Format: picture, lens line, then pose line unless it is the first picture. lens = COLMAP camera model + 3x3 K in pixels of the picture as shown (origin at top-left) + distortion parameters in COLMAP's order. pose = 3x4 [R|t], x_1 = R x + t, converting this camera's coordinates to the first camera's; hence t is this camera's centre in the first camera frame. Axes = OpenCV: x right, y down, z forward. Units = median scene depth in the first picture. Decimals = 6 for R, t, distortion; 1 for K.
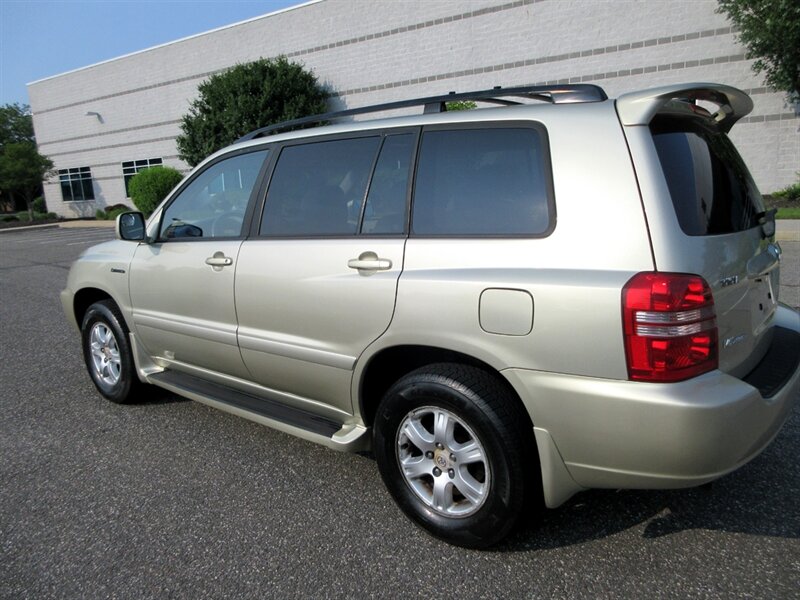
lens RADIAL K [[589.4, 0, 400.7], [0, 589.4, 297.1], [0, 0, 1]] dist [-0.014723, 0.007747]
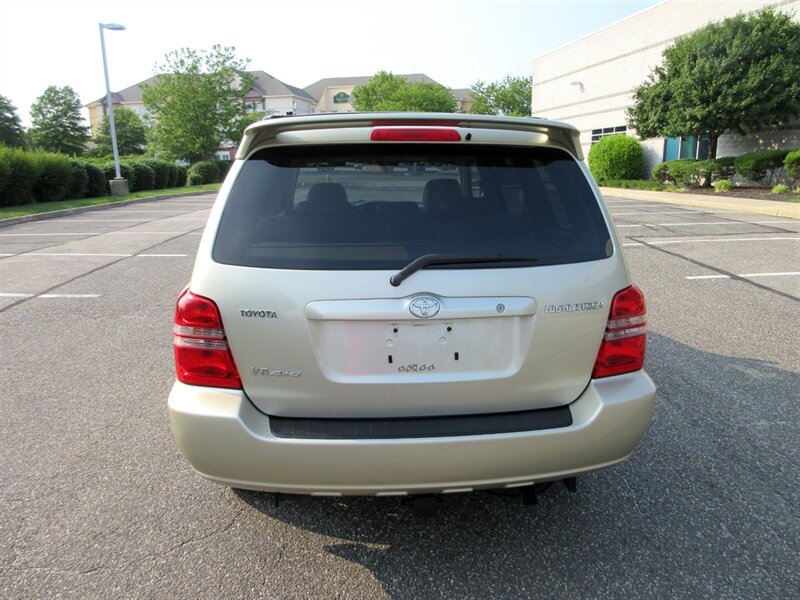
lens RADIAL K [[589.4, 0, 400.0], [0, 589.4, 299.4], [0, 0, 1]] dist [-0.014723, 0.007747]
pose [[0.693856, 0.205996, -0.690022, 0.125109], [-0.163761, 0.978243, 0.127368, -0.019419], [0.701246, 0.024624, 0.712494, 0.037390]]
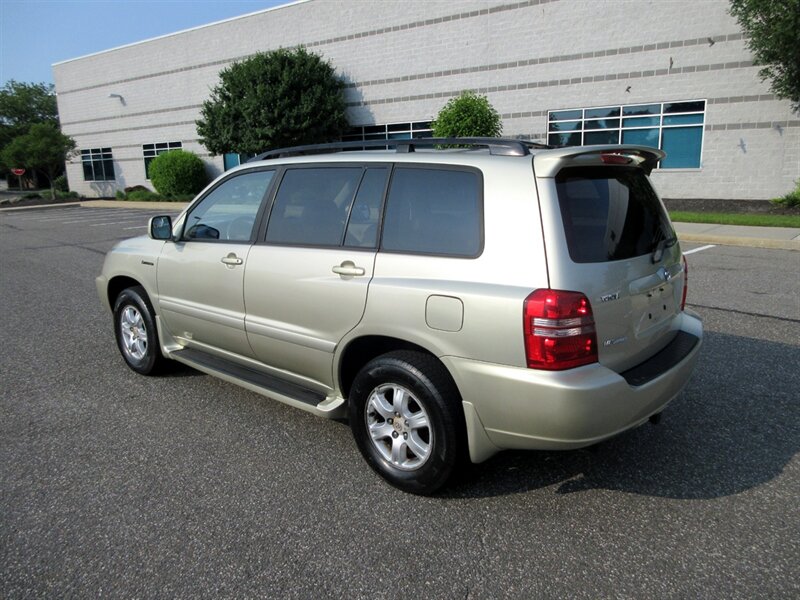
lens RADIAL K [[589.4, 0, 400.7], [0, 589.4, 298.1], [0, 0, 1]] dist [-0.014723, 0.007747]
pose [[0.999102, 0.036696, -0.021166, 0.009747], [-0.036220, 0.999092, 0.022449, -0.003284], [0.021971, -0.021663, 0.999524, -0.030040]]
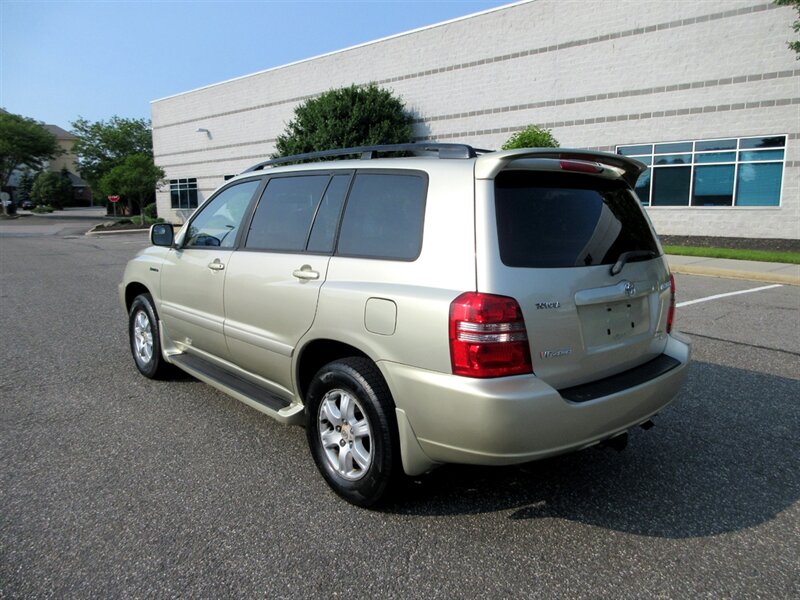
lens RADIAL K [[589.4, 0, 400.6], [0, 589.4, 297.3], [0, 0, 1]] dist [-0.014723, 0.007747]
pose [[0.986311, 0.074497, -0.147107, 0.037385], [-0.079816, 0.996340, -0.030579, 0.001743], [0.144290, 0.041902, 0.988648, -0.025612]]
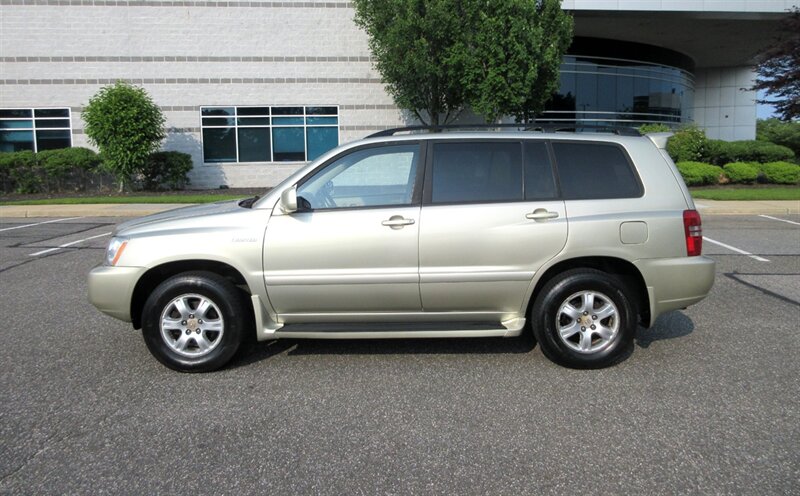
lens RADIAL K [[585.9, 0, 404.5], [0, 585.9, 211.0], [0, 0, 1]] dist [-0.017904, 0.010002]
pose [[0.771022, -0.016572, 0.636593, -0.161215], [0.097421, 0.990964, -0.092196, 0.005514], [-0.629312, 0.133102, 0.765669, -0.007679]]
